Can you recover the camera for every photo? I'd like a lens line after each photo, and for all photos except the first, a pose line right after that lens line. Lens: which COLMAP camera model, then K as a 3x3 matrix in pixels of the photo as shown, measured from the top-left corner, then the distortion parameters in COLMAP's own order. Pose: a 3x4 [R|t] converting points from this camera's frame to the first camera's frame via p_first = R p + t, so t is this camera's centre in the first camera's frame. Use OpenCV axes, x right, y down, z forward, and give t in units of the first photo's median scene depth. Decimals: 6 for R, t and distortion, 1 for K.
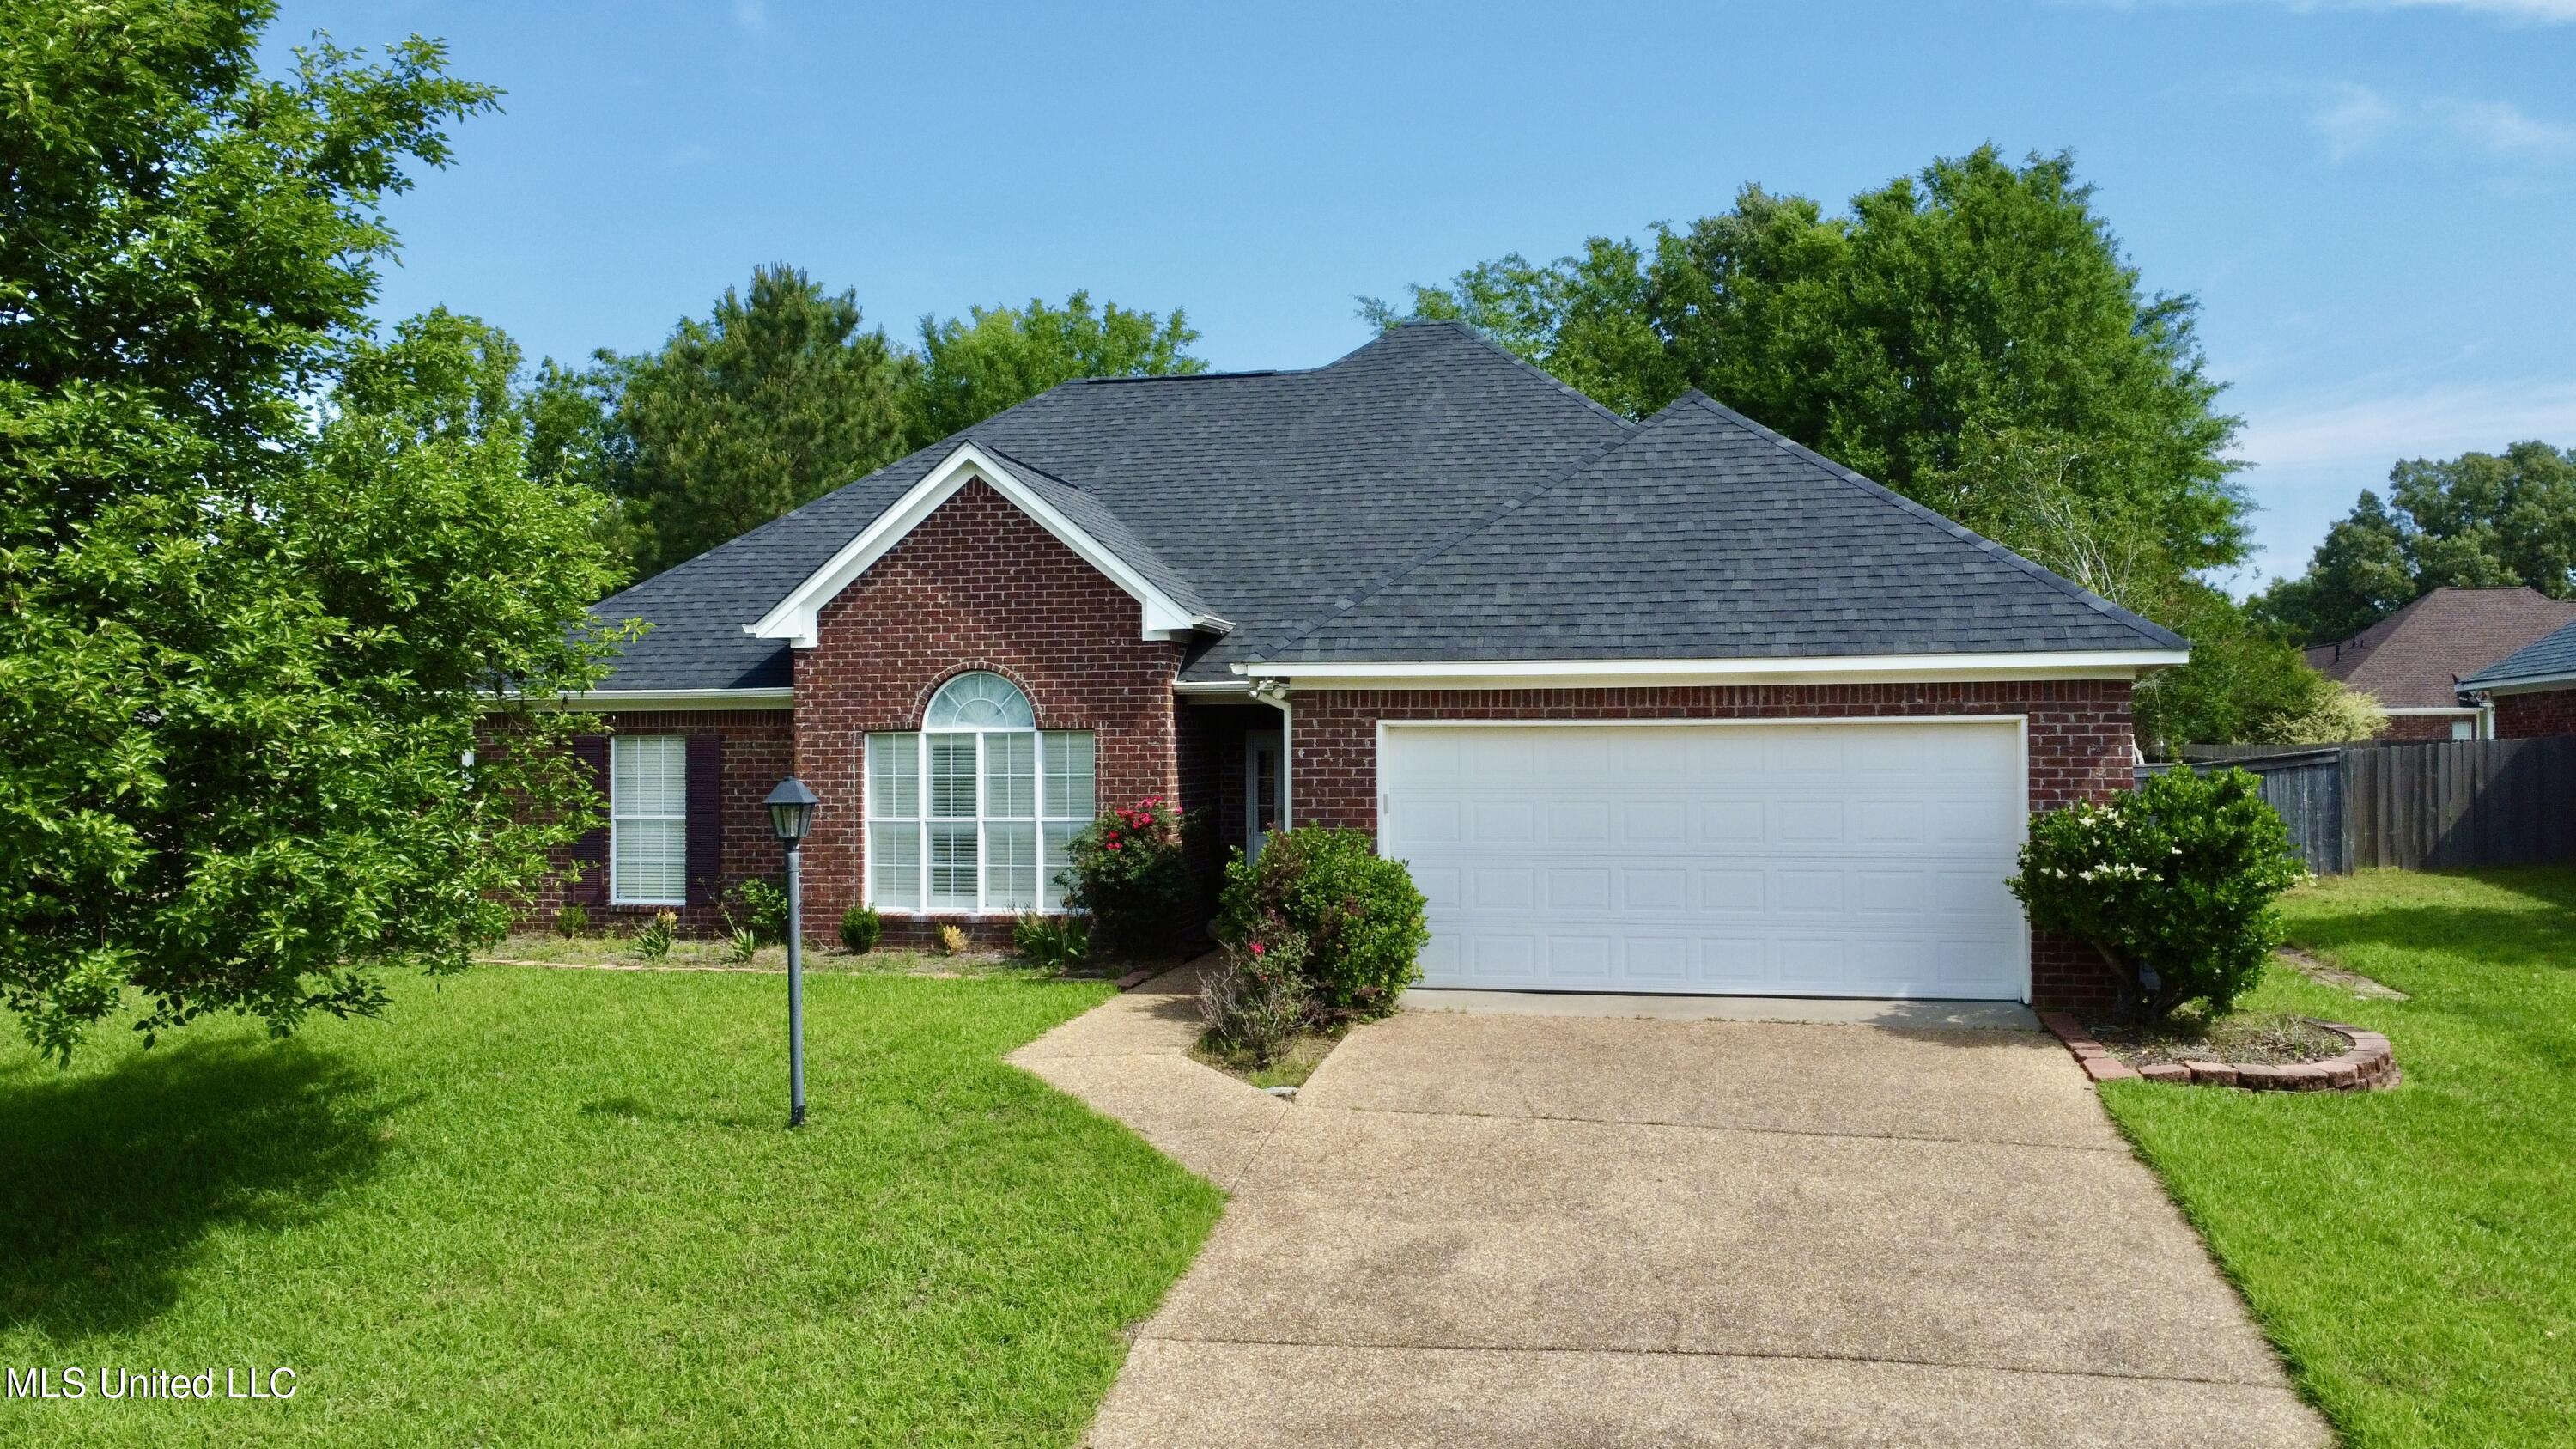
lens RADIAL K [[1919.2, 0, 1294.5], [0, 1919.2, 732.3], [0, 0, 1]] dist [0.014128, -0.006400]
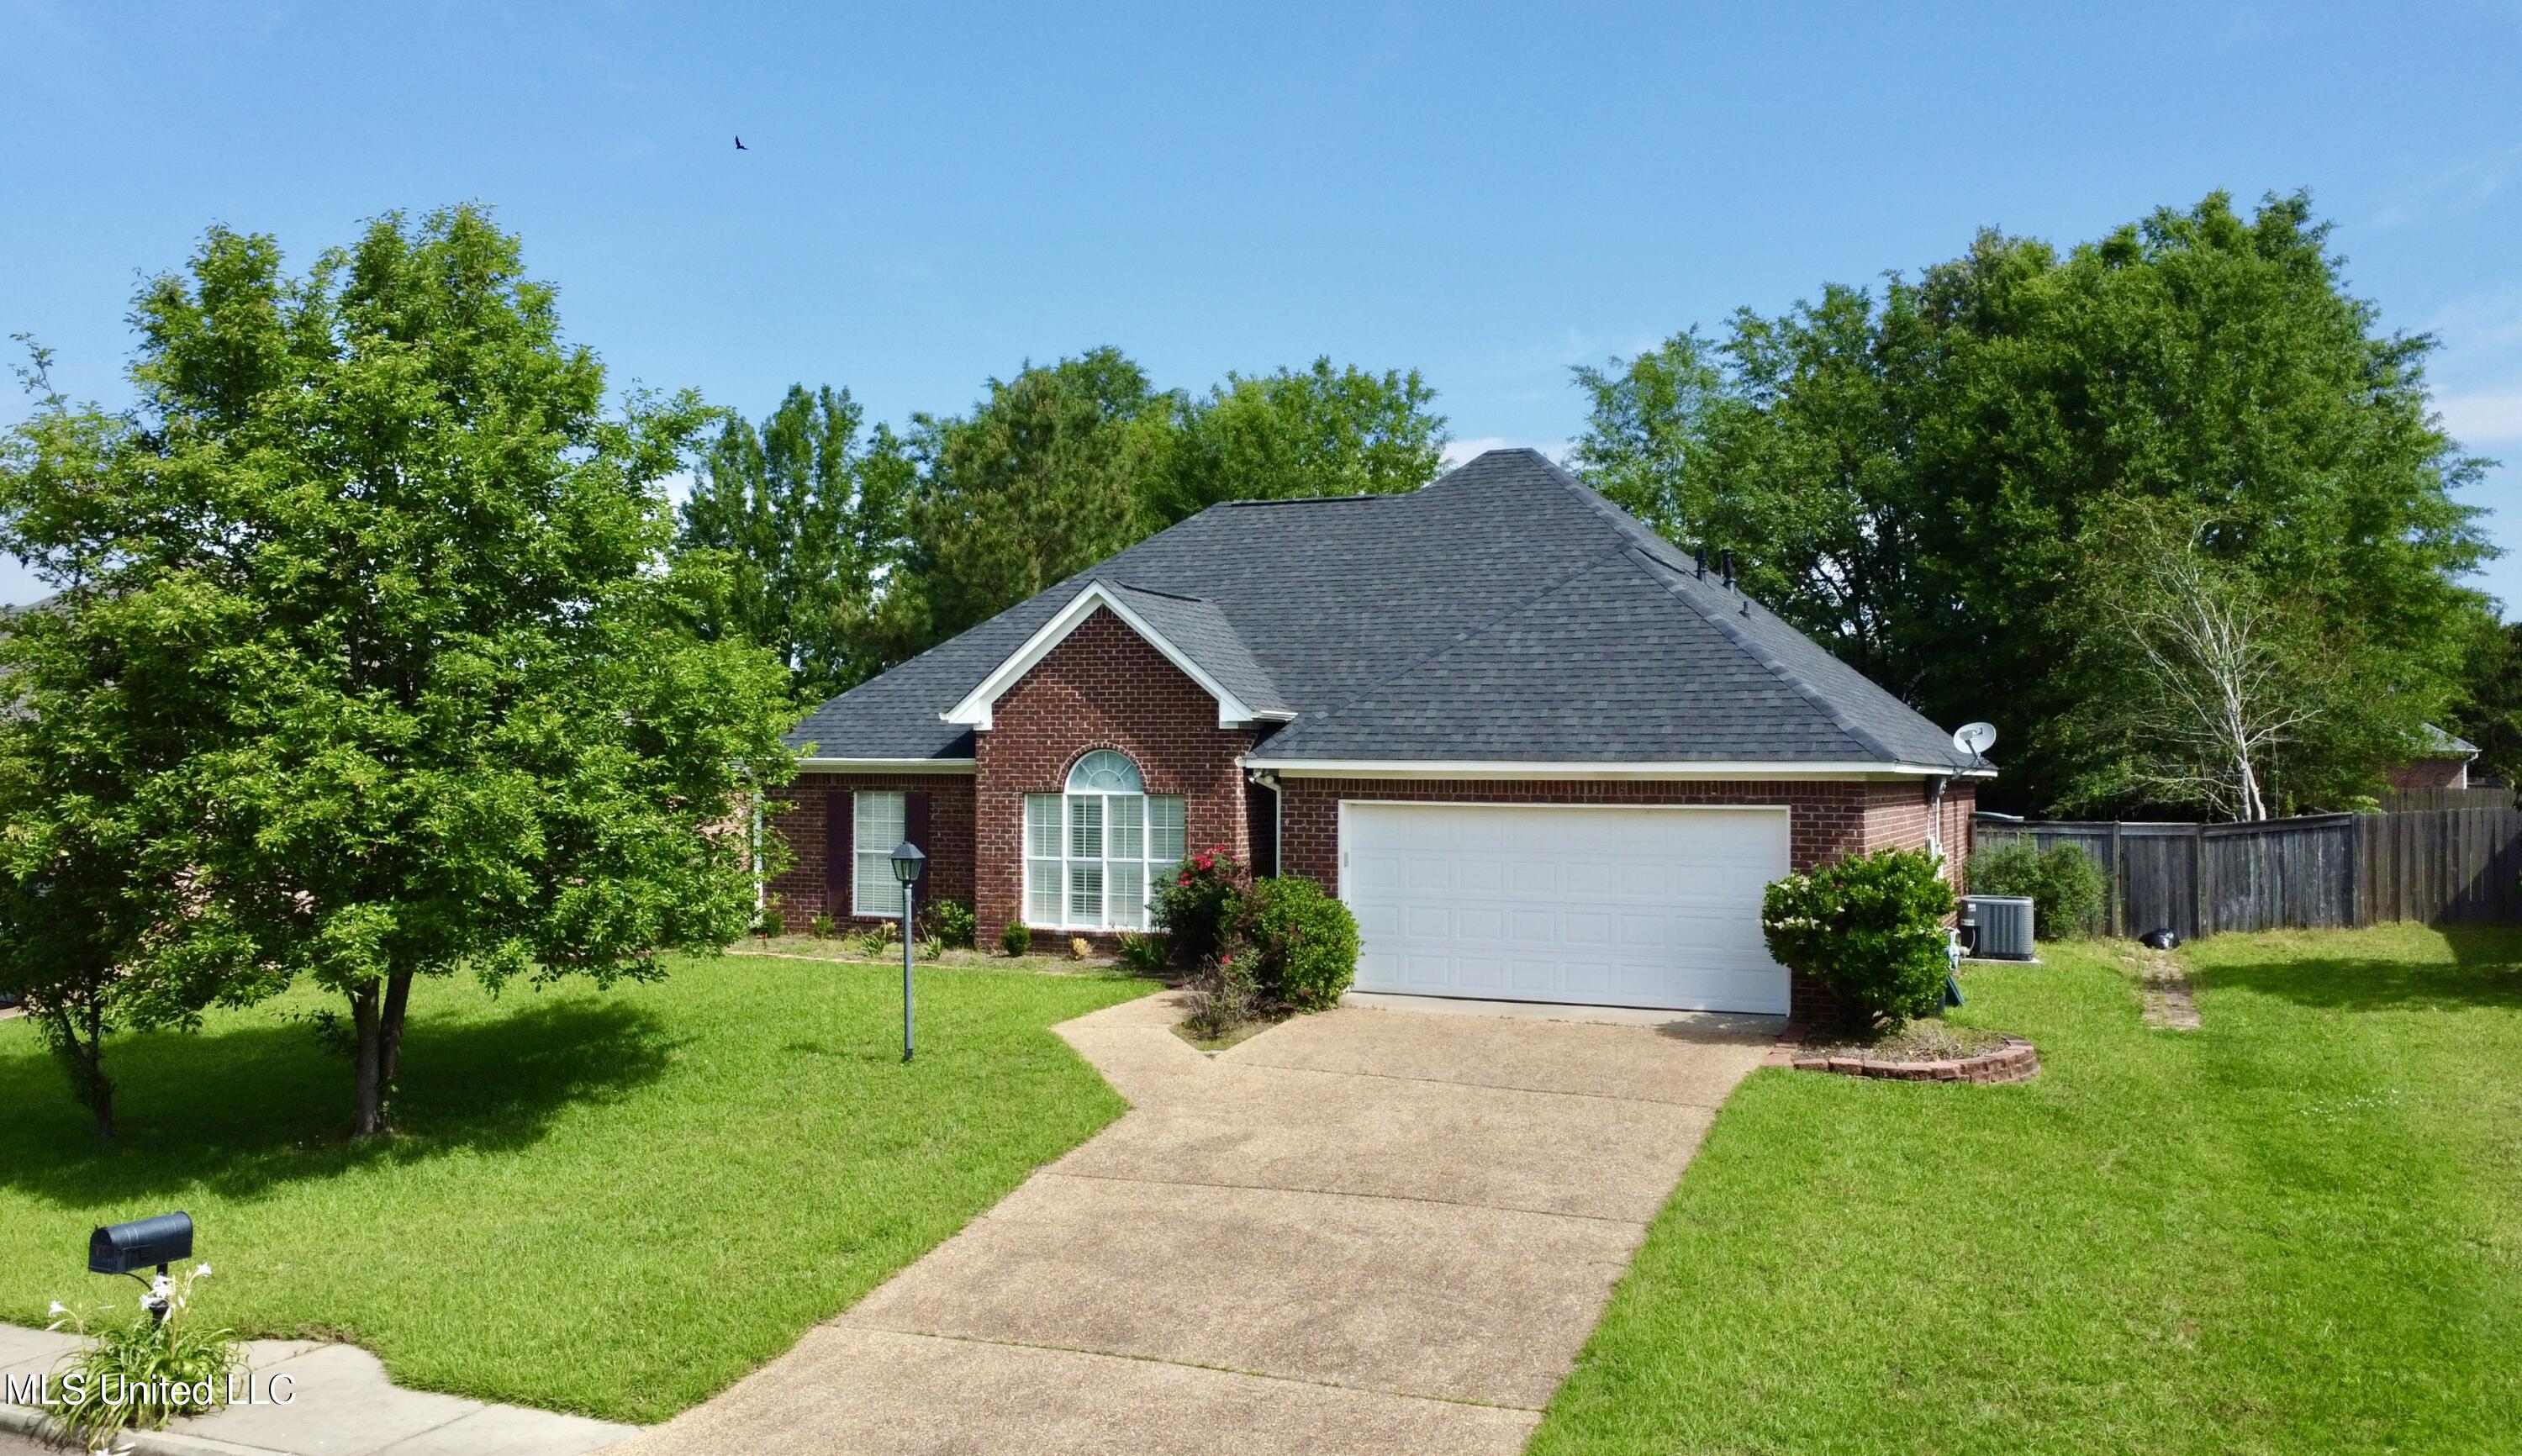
lens RADIAL K [[2009.1, 0, 1239.0], [0, 2009.1, 740.8], [0, 0, 1]] dist [0.011415, -0.001841]
pose [[0.978216, 0.007768, -0.207446, 0.280749], [-0.007743, 0.999970, 0.000937, -0.050876], [0.207447, 0.000690, 0.978246, -0.454617]]
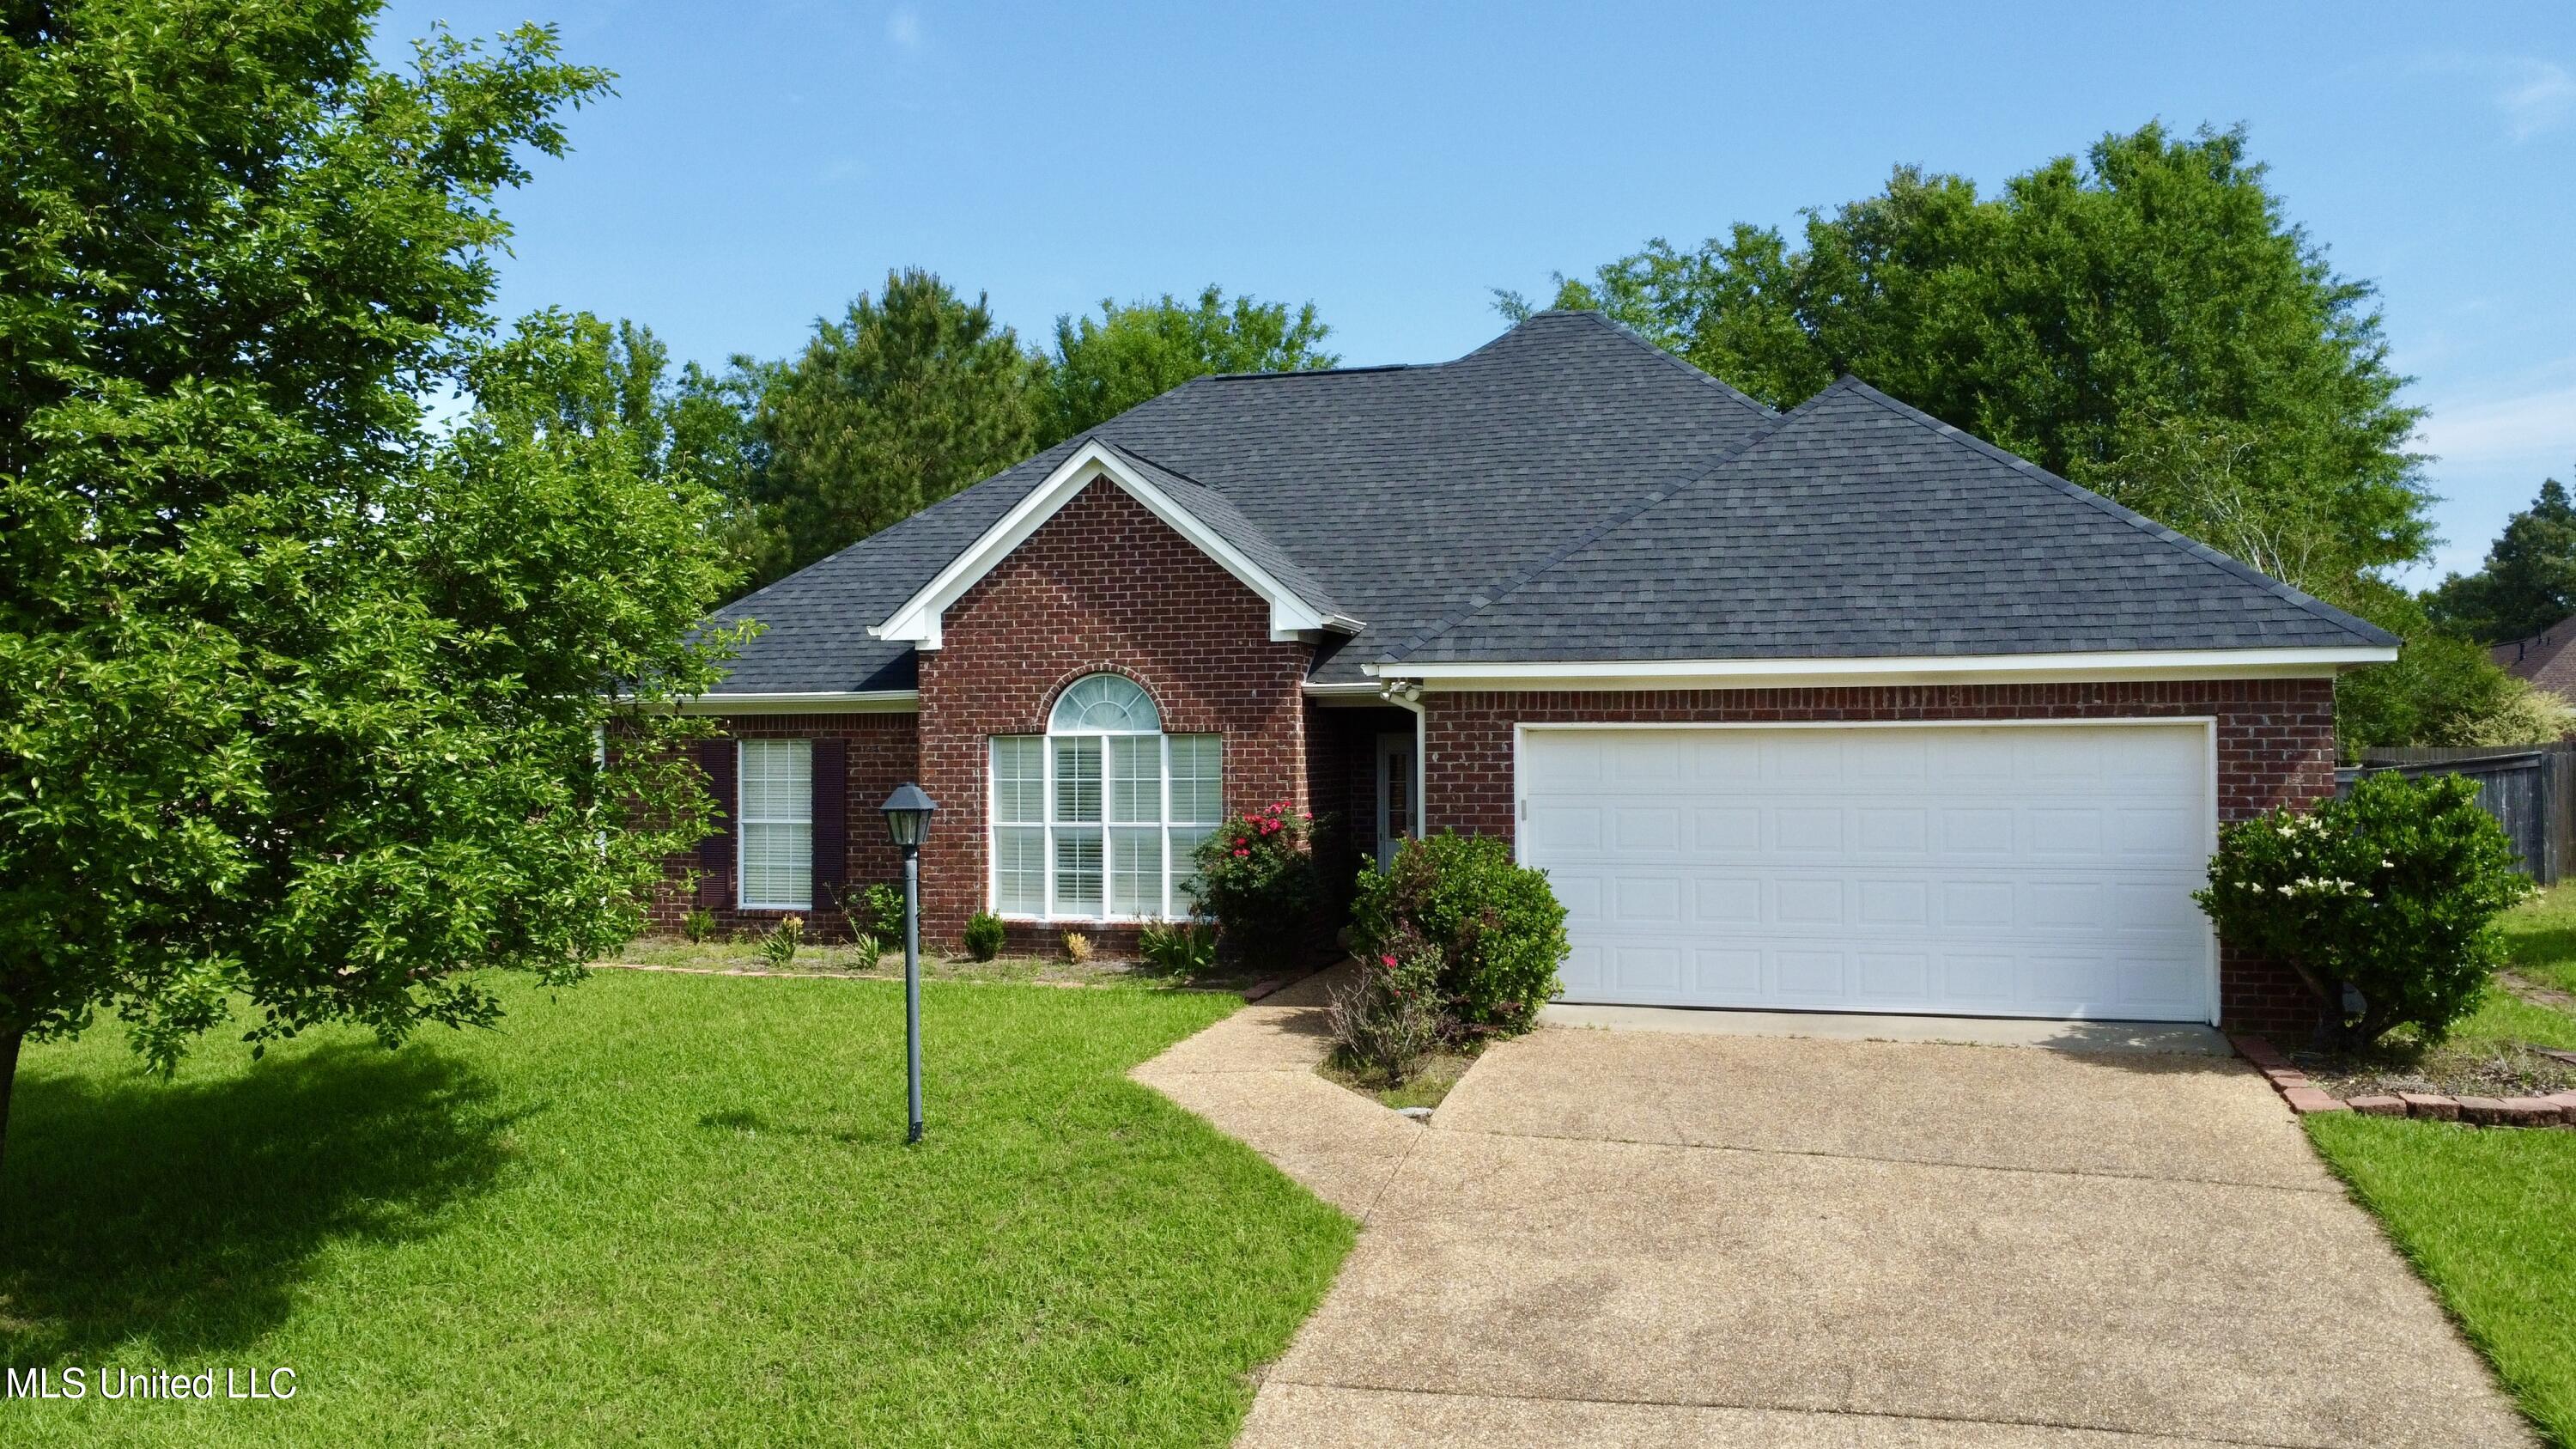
lens RADIAL K [[1919.2, 0, 1296.9], [0, 1919.2, 732.9], [0, 0, 1]] dist [0.014128, -0.006400]
pose [[0.997819, -0.000463, -0.066003, -0.002160], [0.000412, 1.000000, -0.000787, -0.000604], [0.066004, 0.000758, 0.997819, 0.037097]]
